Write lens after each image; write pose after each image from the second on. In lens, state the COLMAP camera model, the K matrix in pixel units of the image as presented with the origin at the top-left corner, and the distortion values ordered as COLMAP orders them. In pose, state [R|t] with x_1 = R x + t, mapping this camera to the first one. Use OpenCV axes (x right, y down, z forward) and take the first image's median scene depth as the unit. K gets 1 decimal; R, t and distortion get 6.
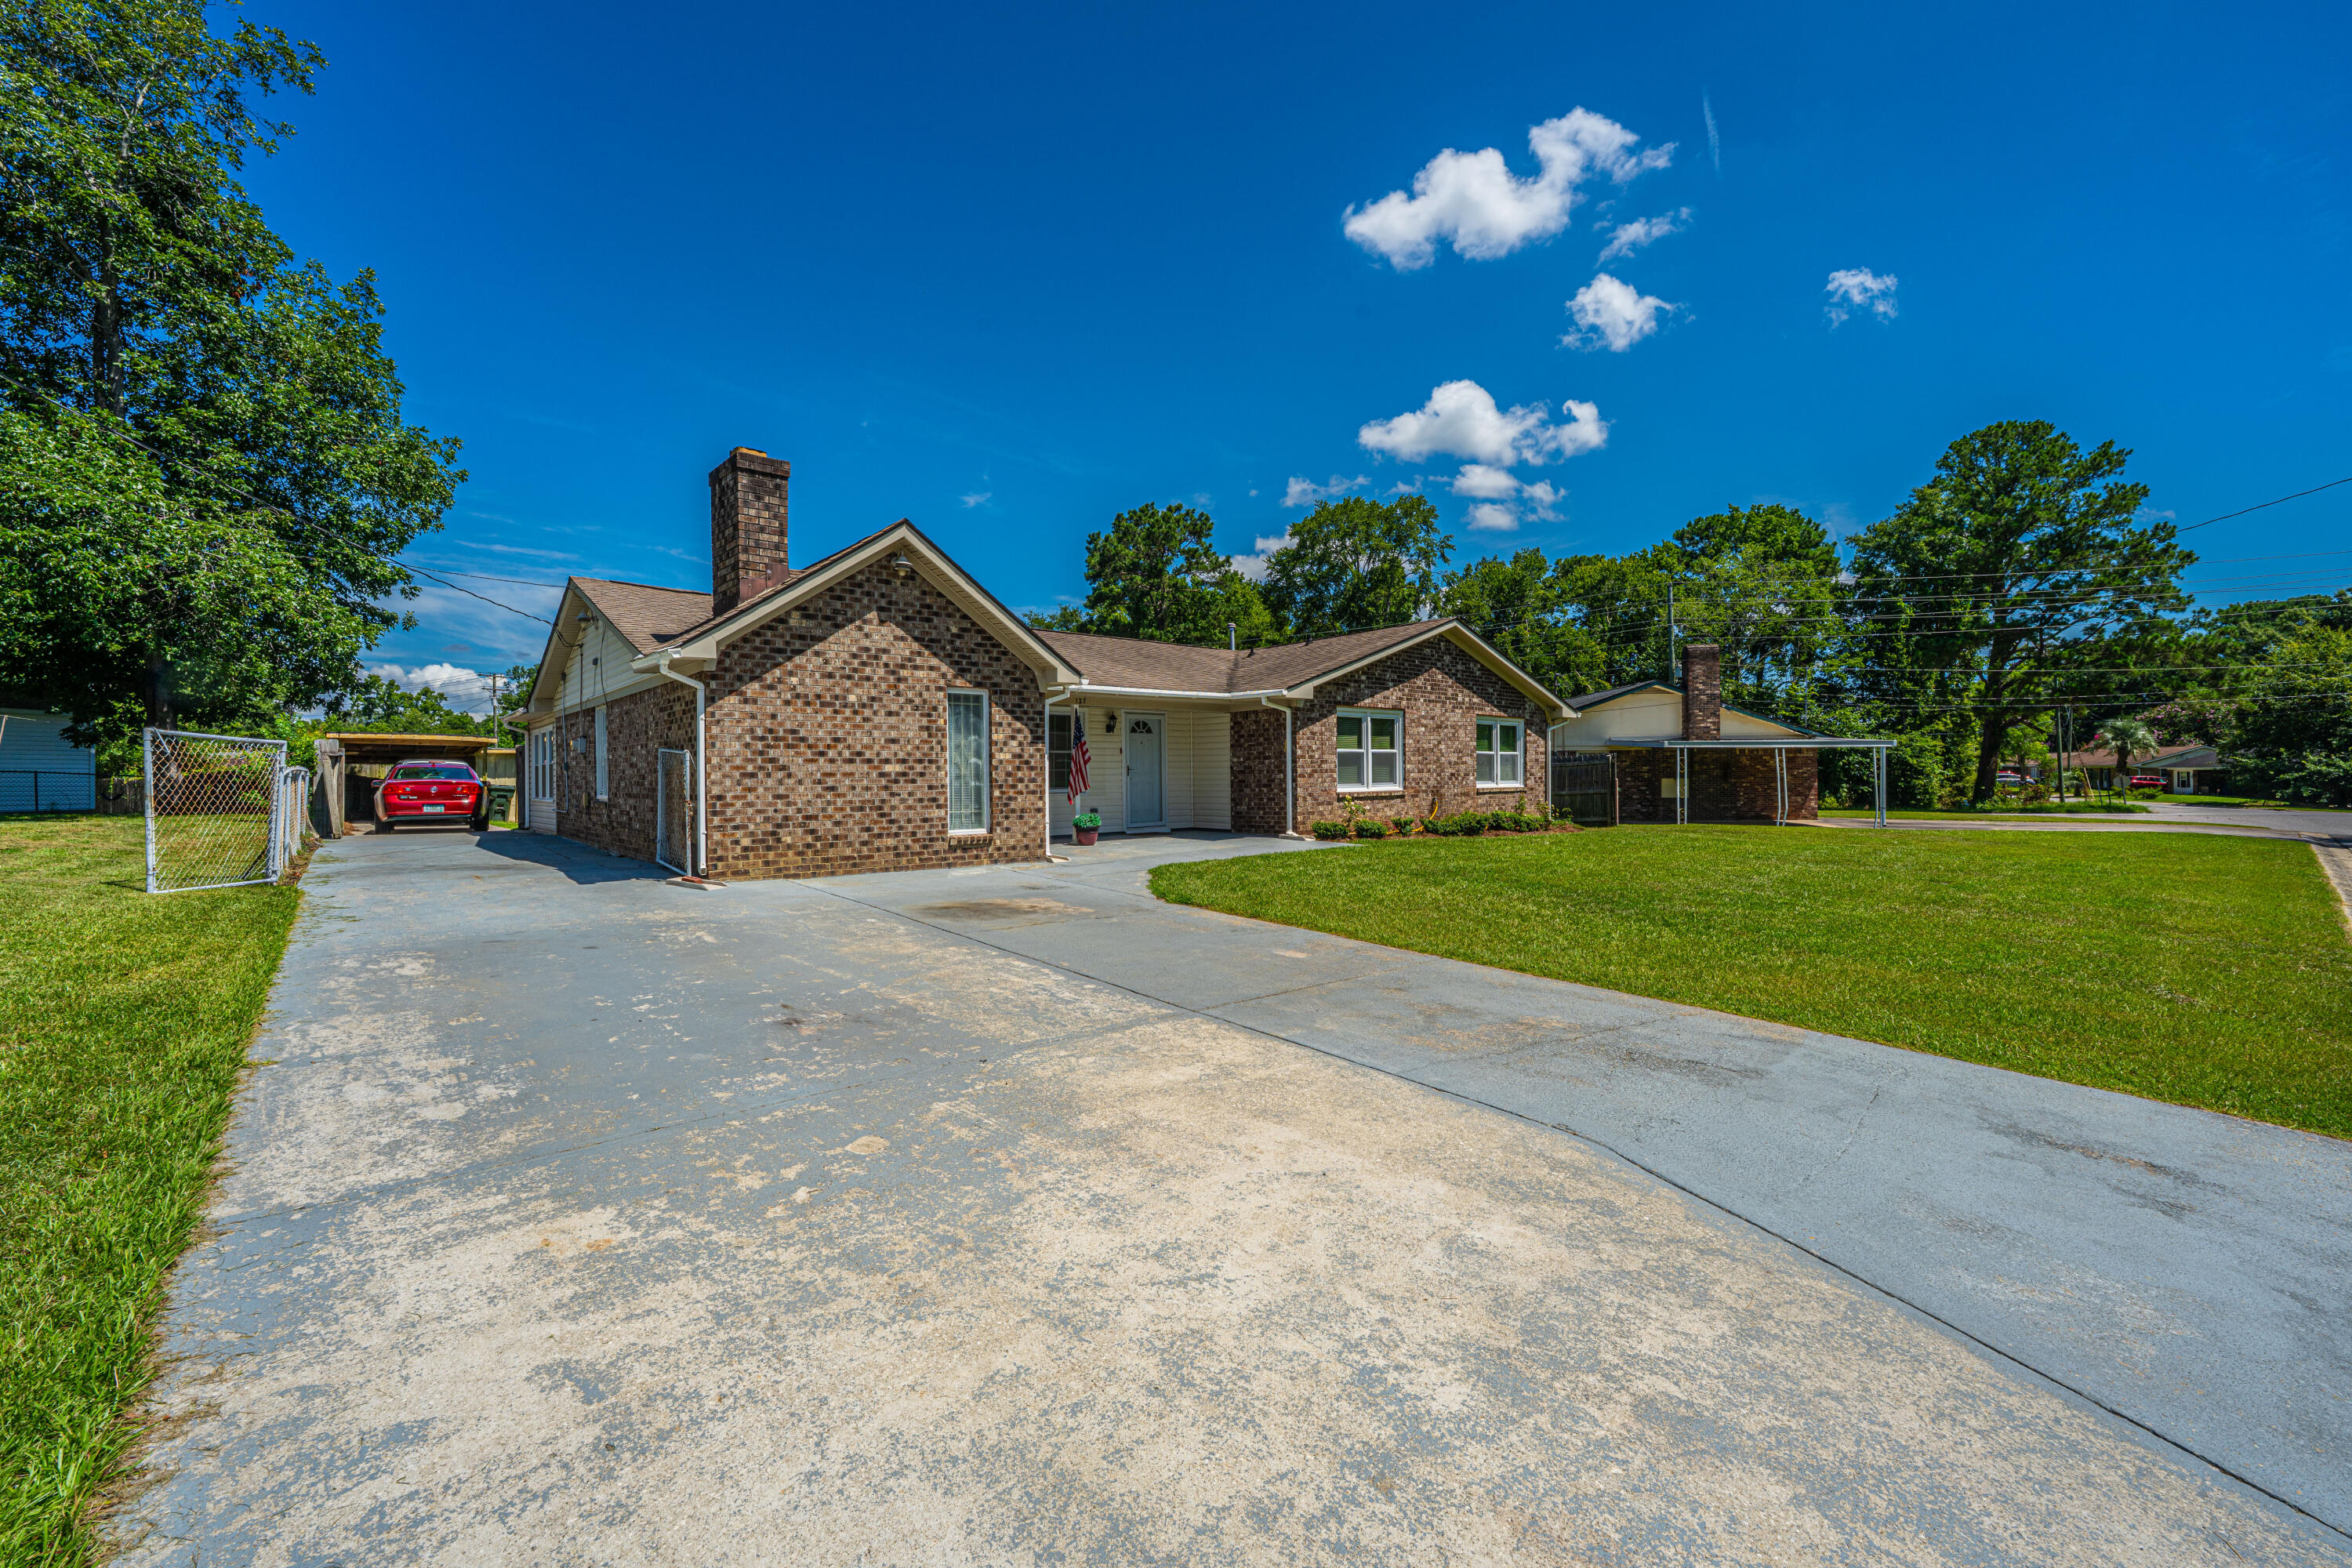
lens RADIAL K [[939.0, 0, 1191.5], [0, 939.0, 758.7], [0, 0, 1]] dist [-0.000779, 0.000318]
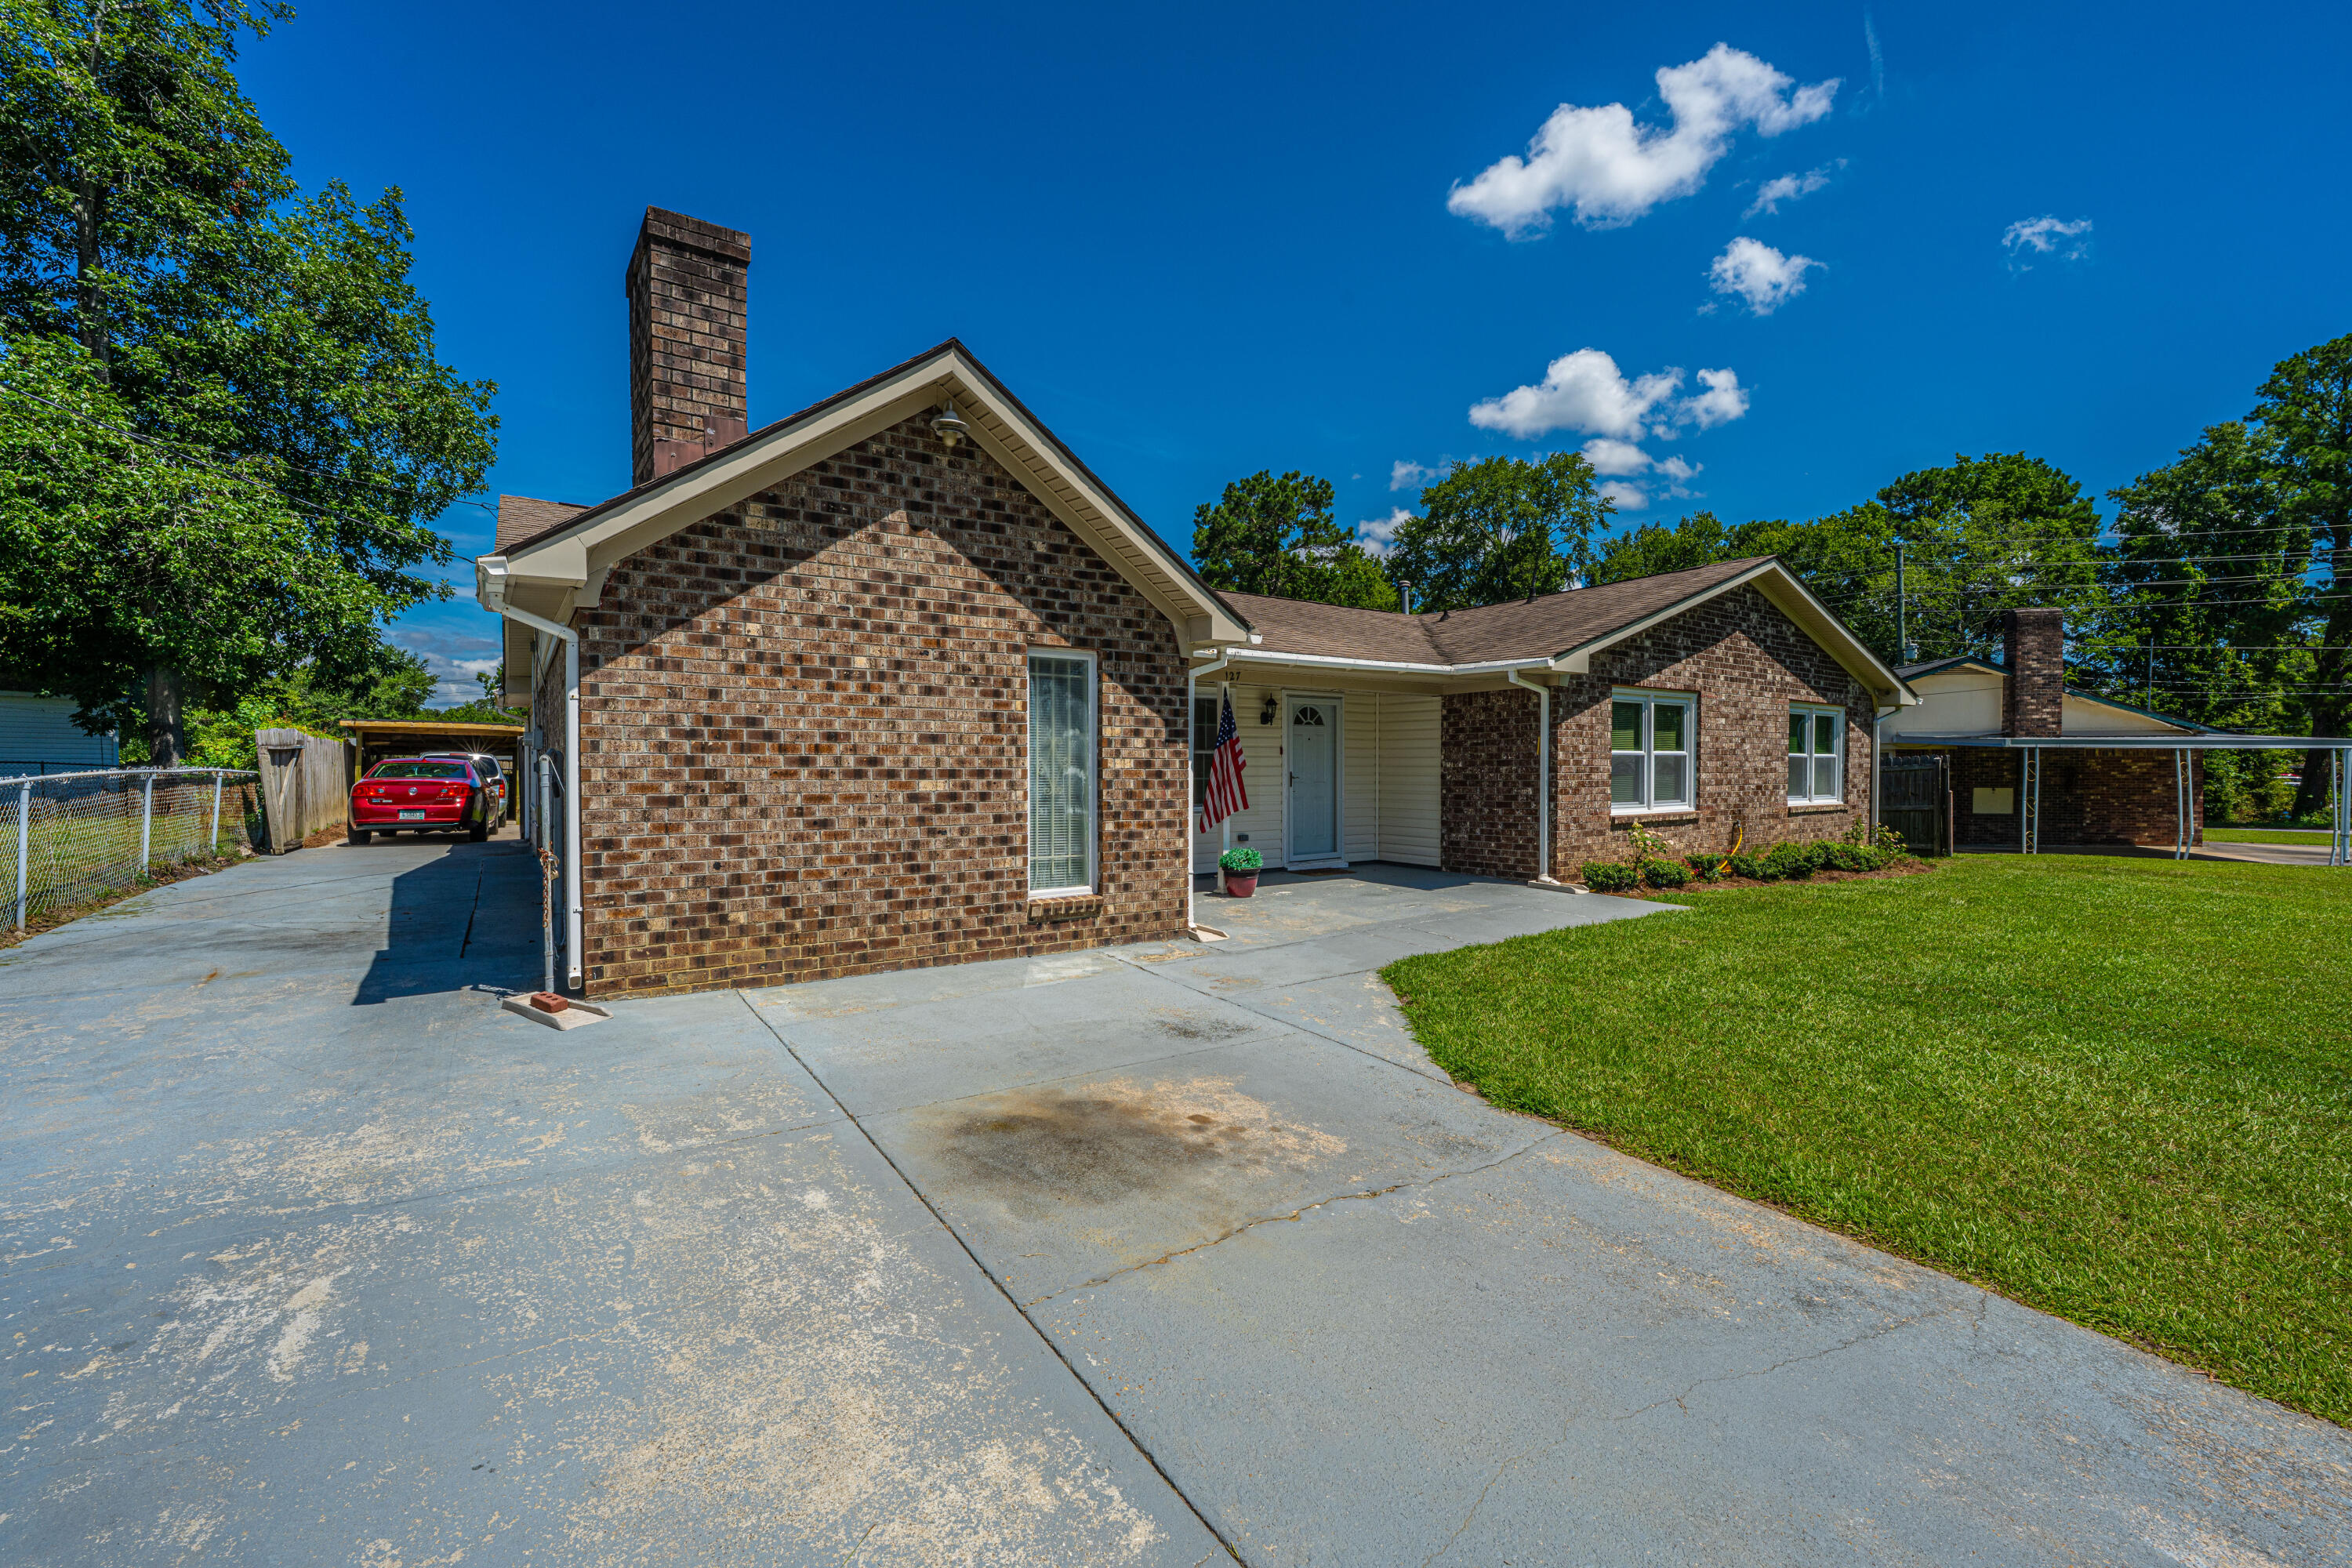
lens RADIAL K [[939.0, 0, 1173.1], [0, 939.0, 754.9], [0, 0, 1]] dist [-0.000779, 0.000318]
pose [[0.992635, 0.008093, -0.120876, -0.066374], [-0.007337, 0.999951, 0.006696, -0.008847], [0.120924, -0.005760, 0.992645, 0.287204]]
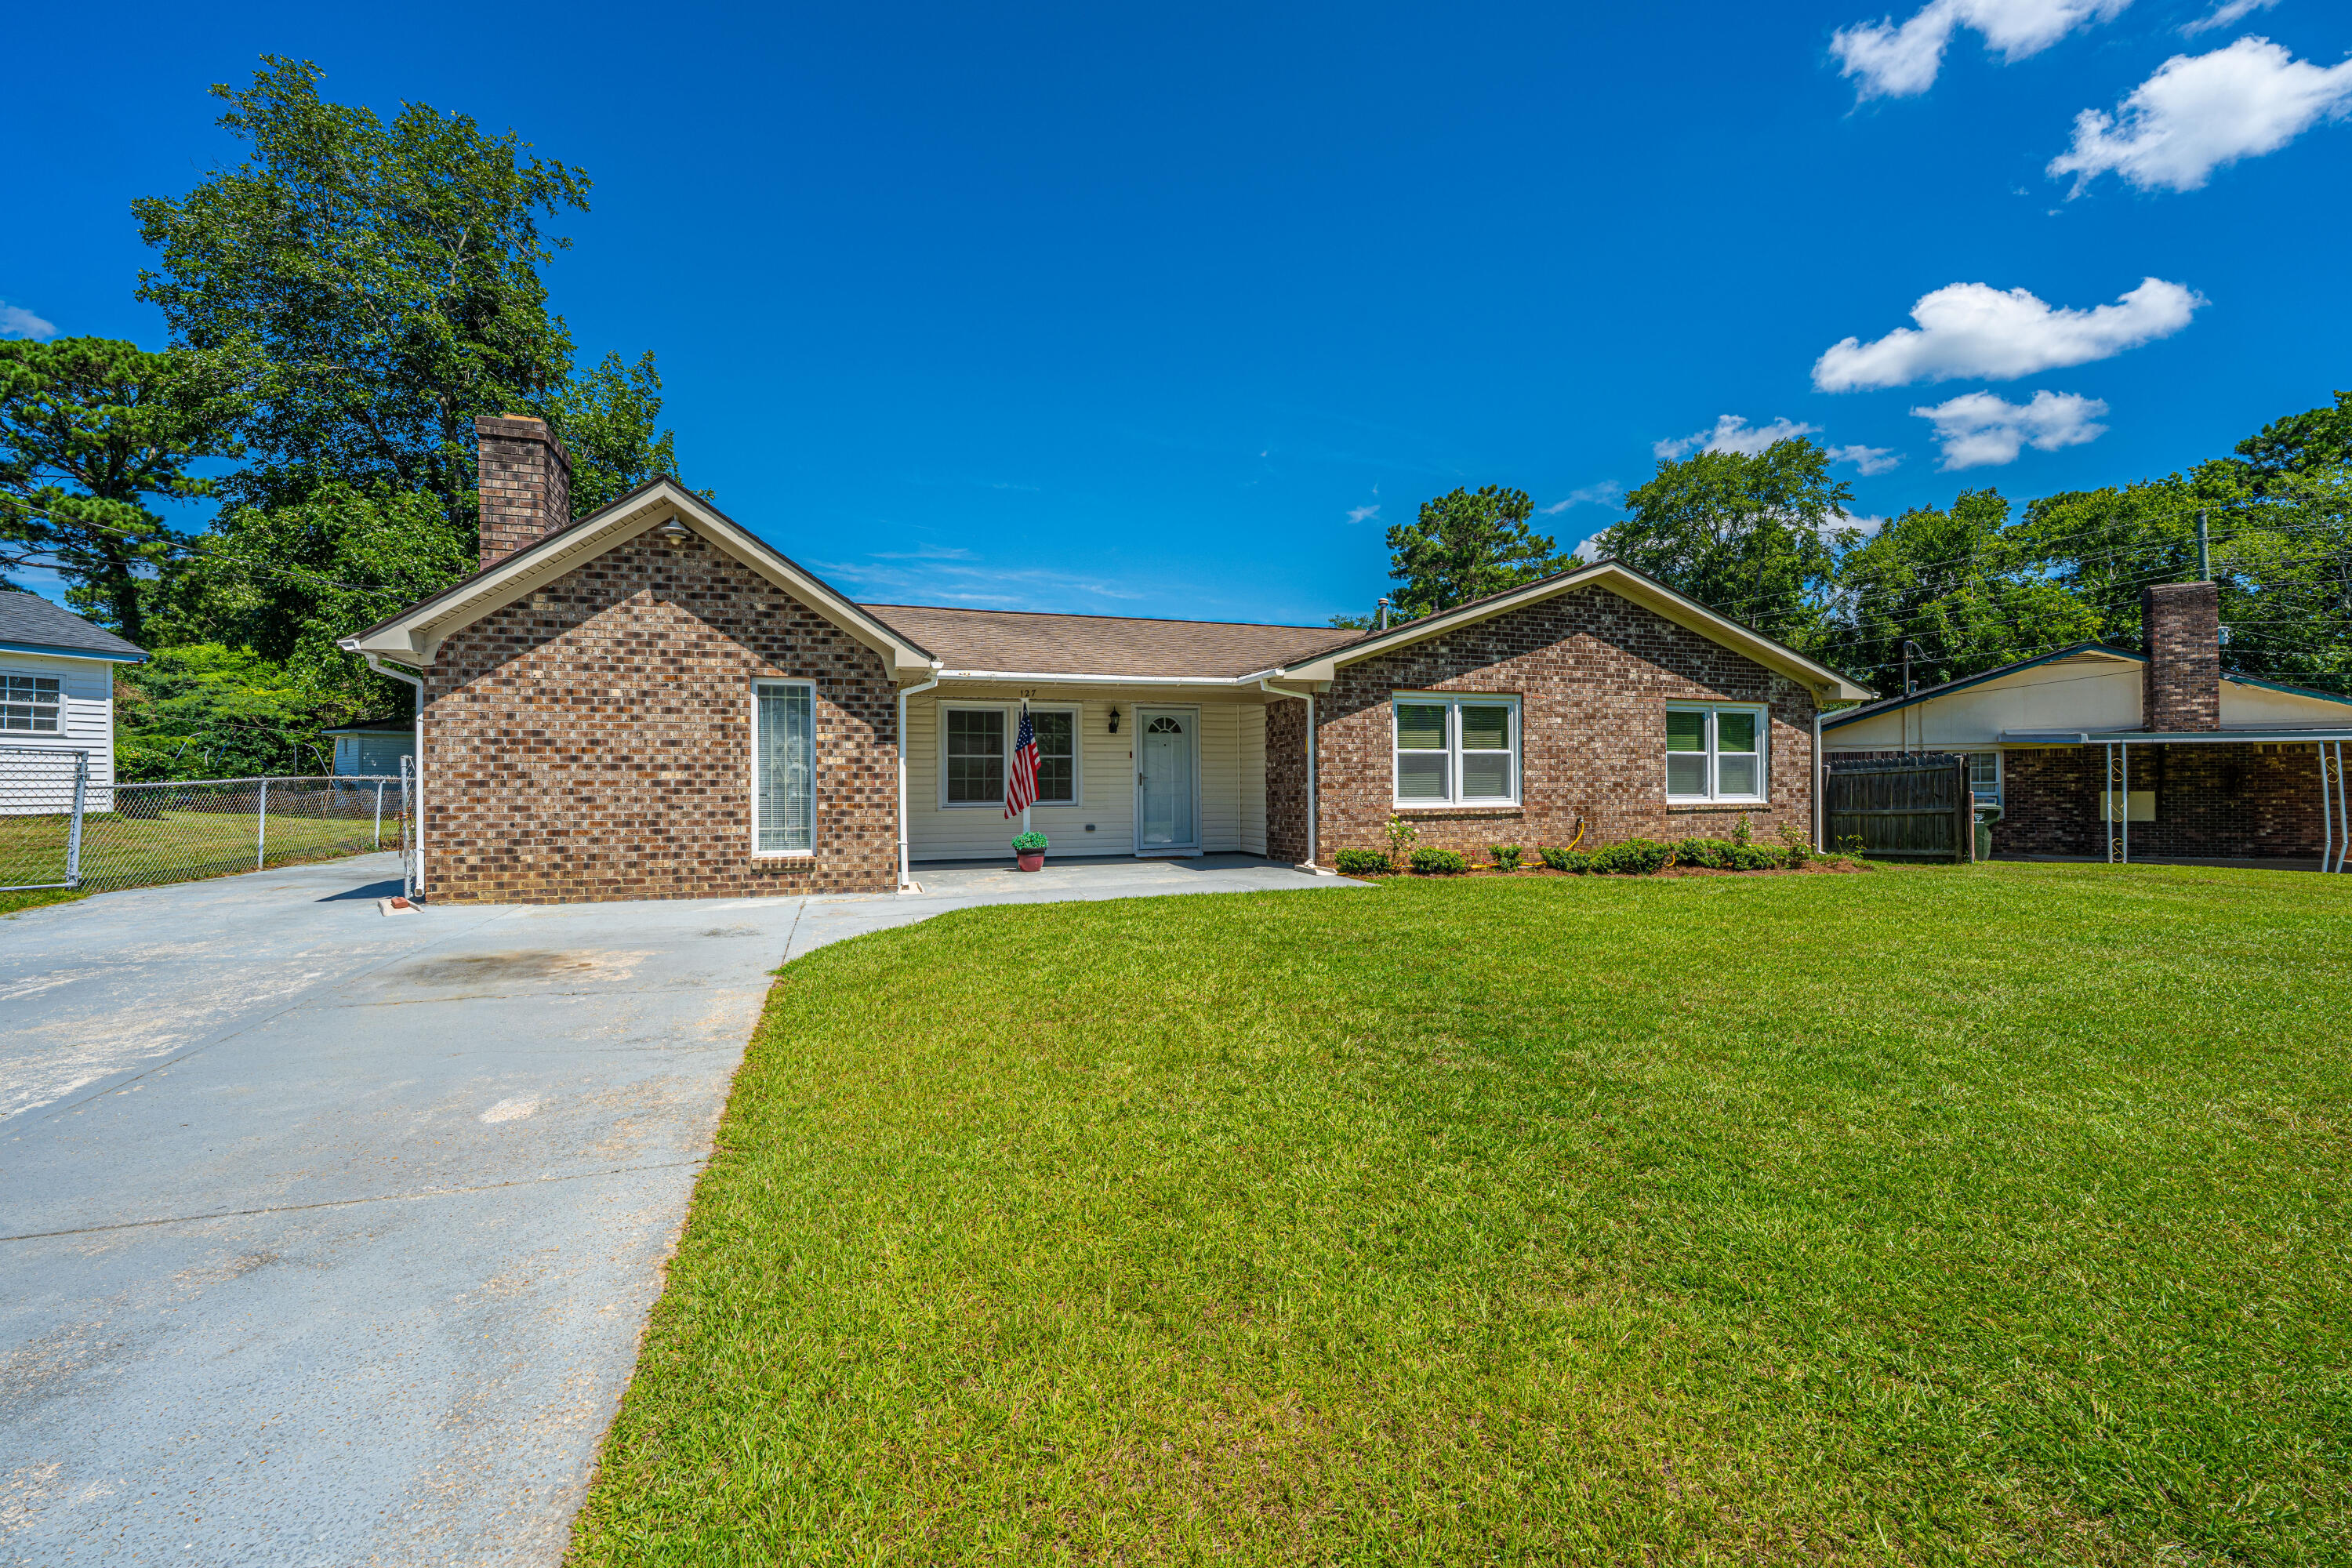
lens RADIAL K [[939.0, 0, 1230.2], [0, 939.0, 748.6], [0, 0, 1]] dist [-0.000779, 0.000318]
pose [[0.927034, -0.014331, -0.374704, 0.289441], [0.005485, 0.999681, -0.024664, 0.005991], [0.374938, 0.020809, 0.926816, 0.262847]]
